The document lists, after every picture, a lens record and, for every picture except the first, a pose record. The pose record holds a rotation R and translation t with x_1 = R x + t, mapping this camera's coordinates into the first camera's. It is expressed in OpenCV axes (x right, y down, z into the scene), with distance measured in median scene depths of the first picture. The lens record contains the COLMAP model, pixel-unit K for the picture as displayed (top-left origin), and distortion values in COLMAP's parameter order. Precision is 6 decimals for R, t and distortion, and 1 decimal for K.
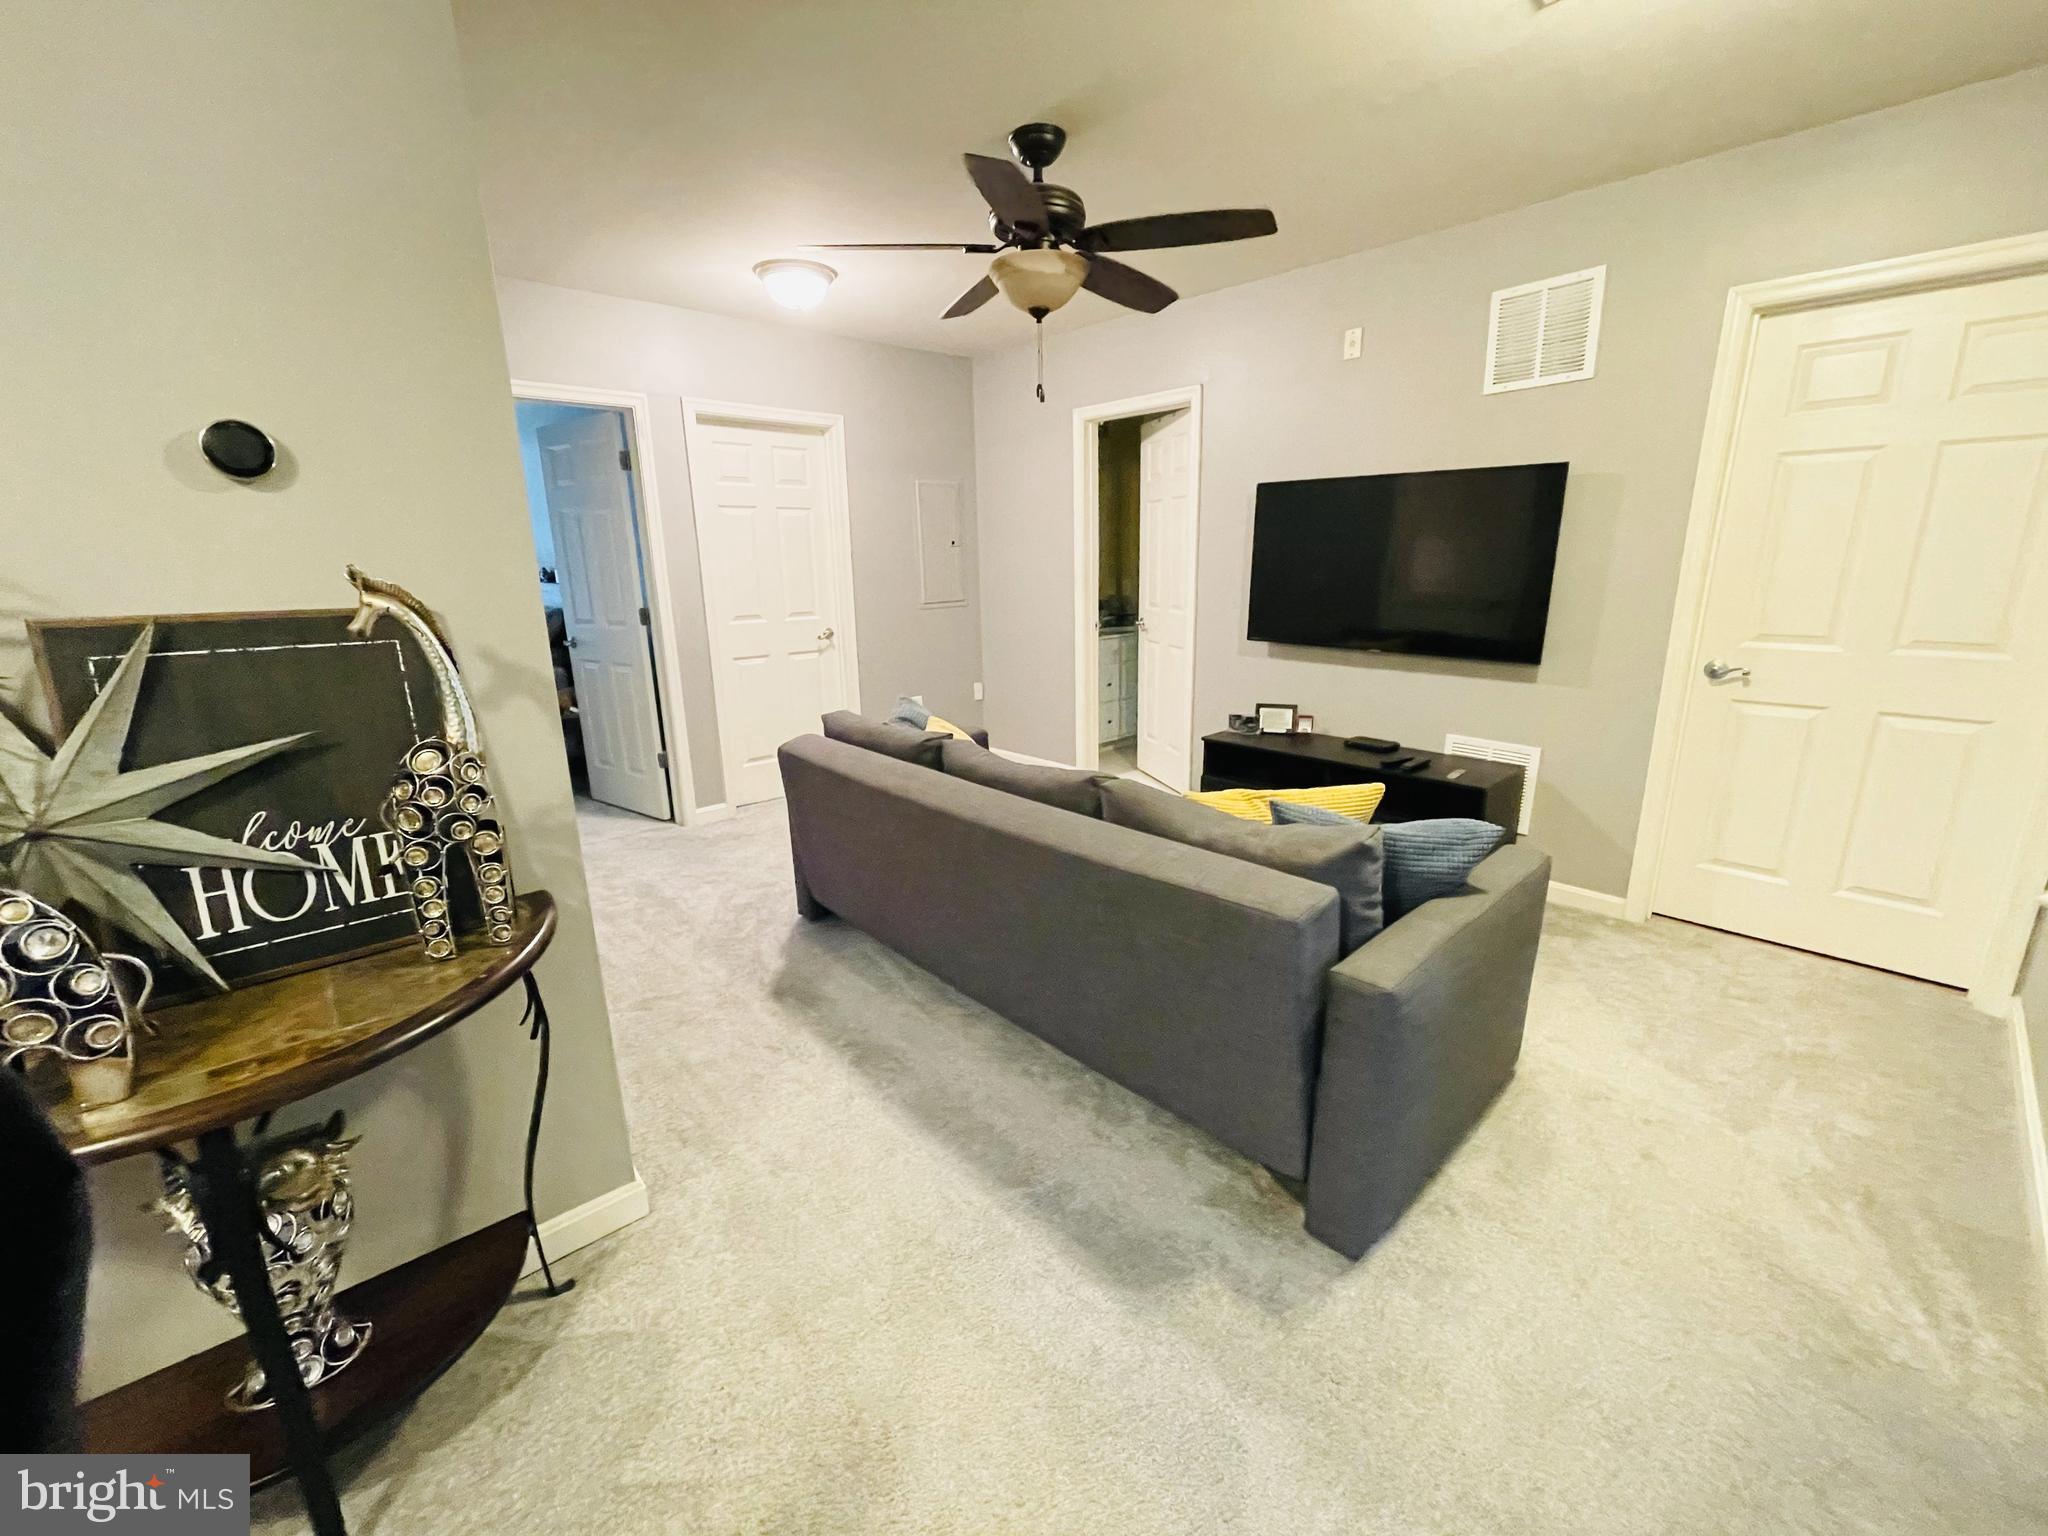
lens RADIAL K [[828.9, 0, 1019.6], [0, 828.9, 759.3], [0, 0, 1]] dist [-0.002179, -0.000294]
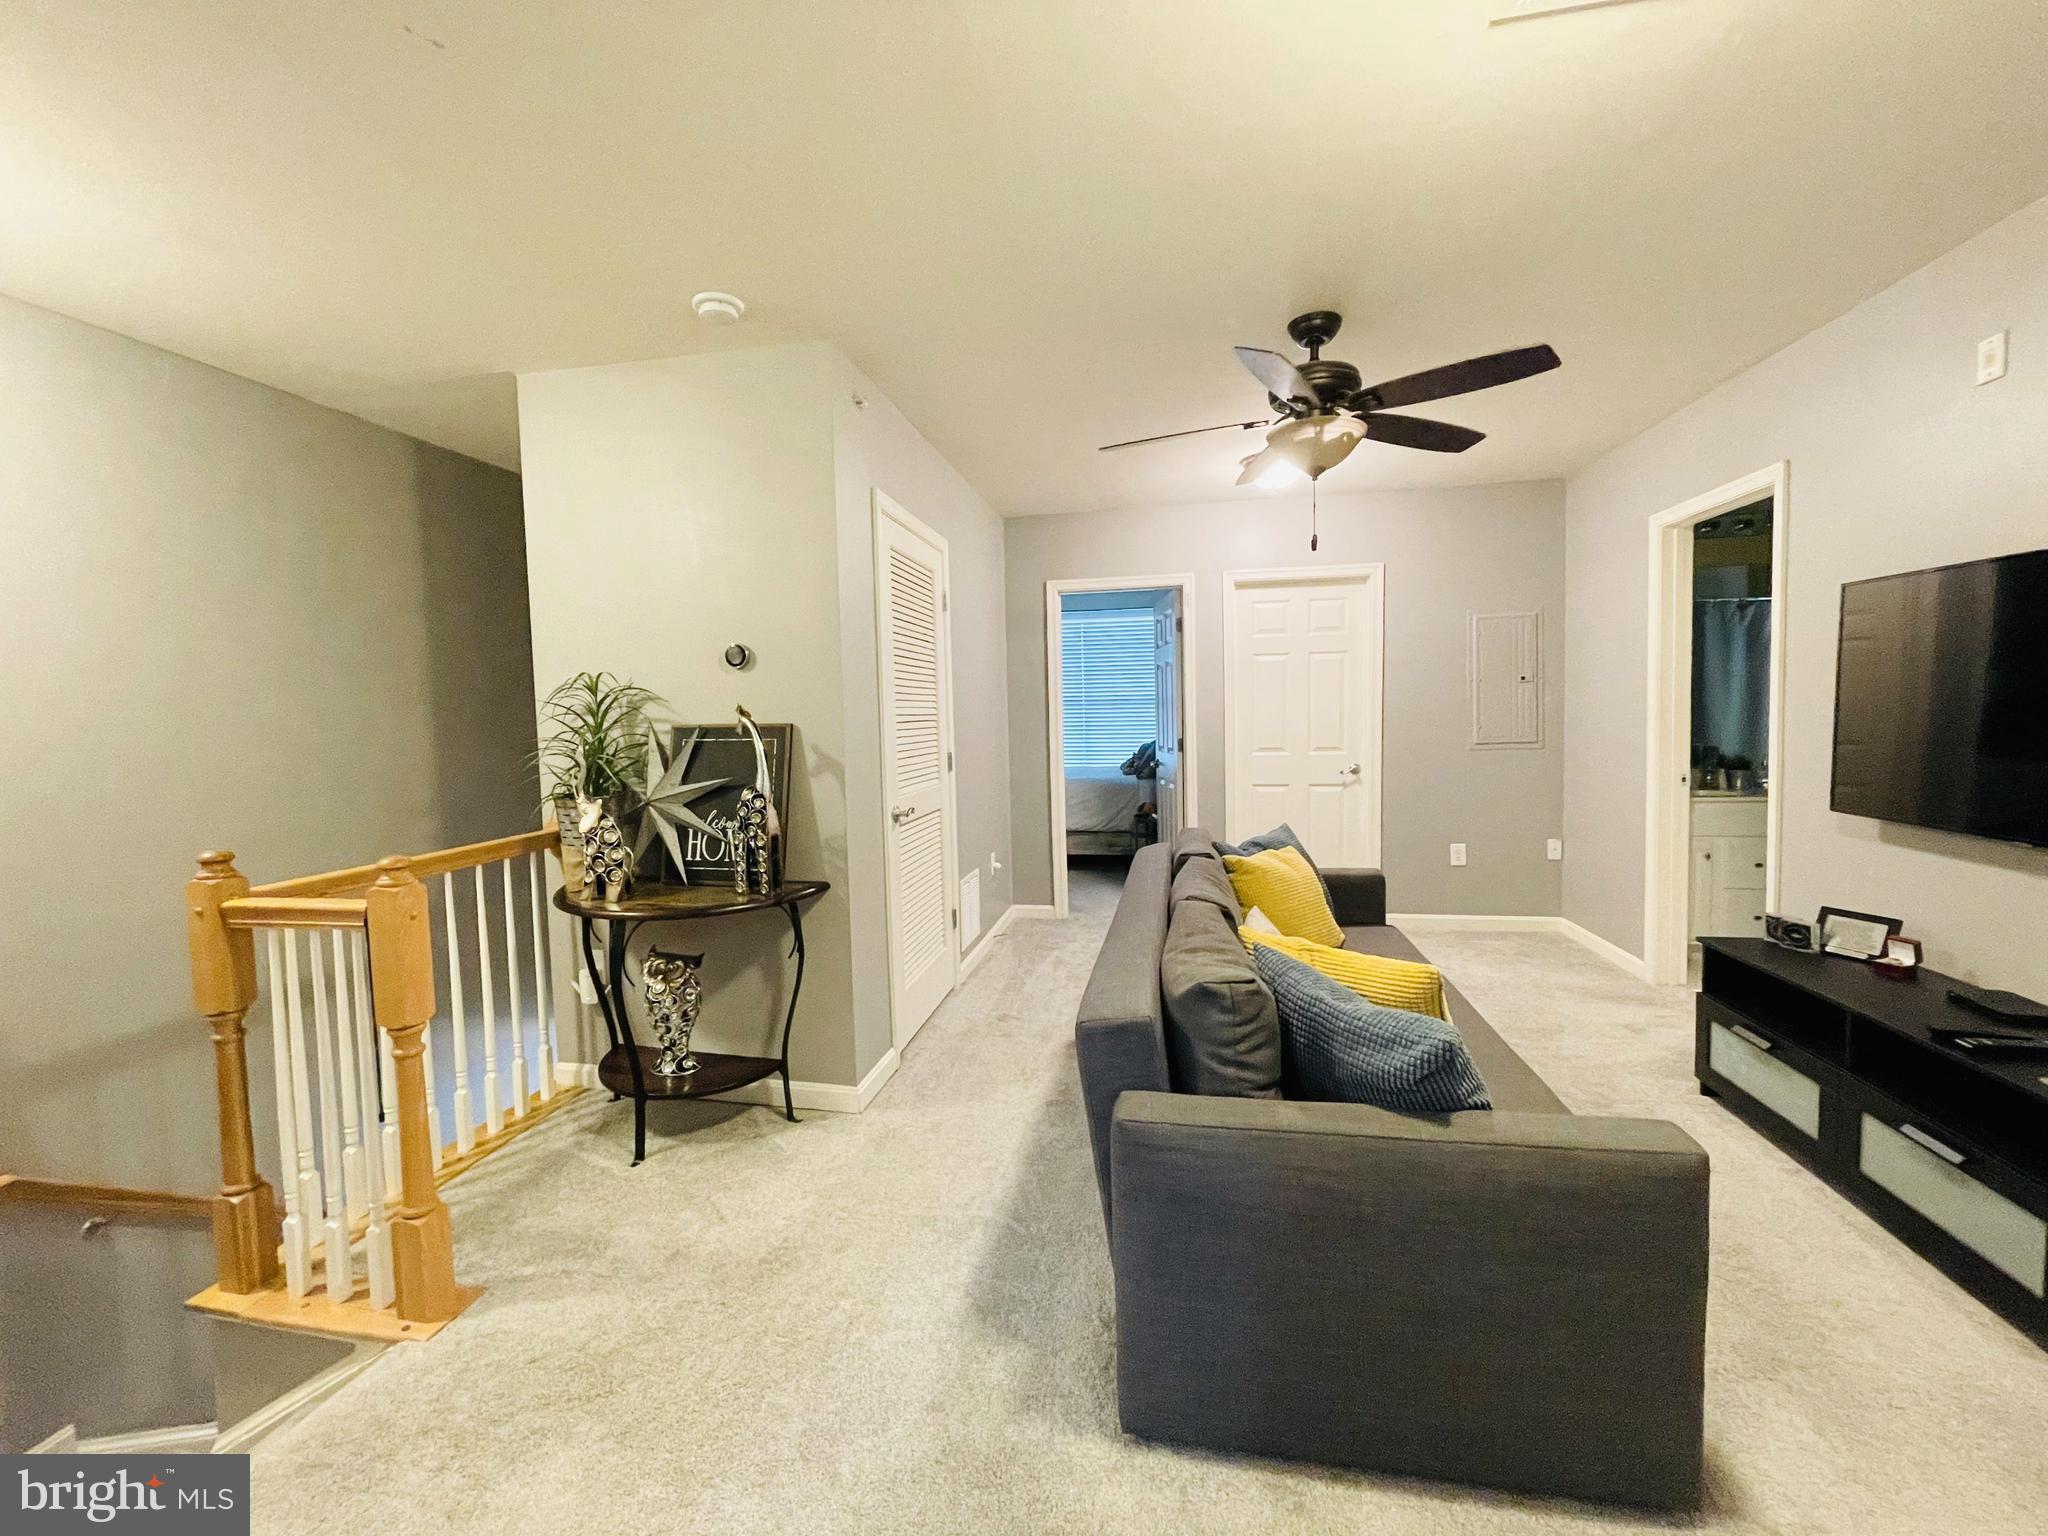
lens RADIAL K [[828.9, 0, 1019.6], [0, 828.9, 759.3], [0, 0, 1]] dist [-0.002179, -0.000294]
pose [[0.589465, 0.050310, -0.806226, 0.719566], [-0.181542, 0.980778, -0.071531, -0.032602], [0.787130, 0.188529, 0.587268, 0.154199]]
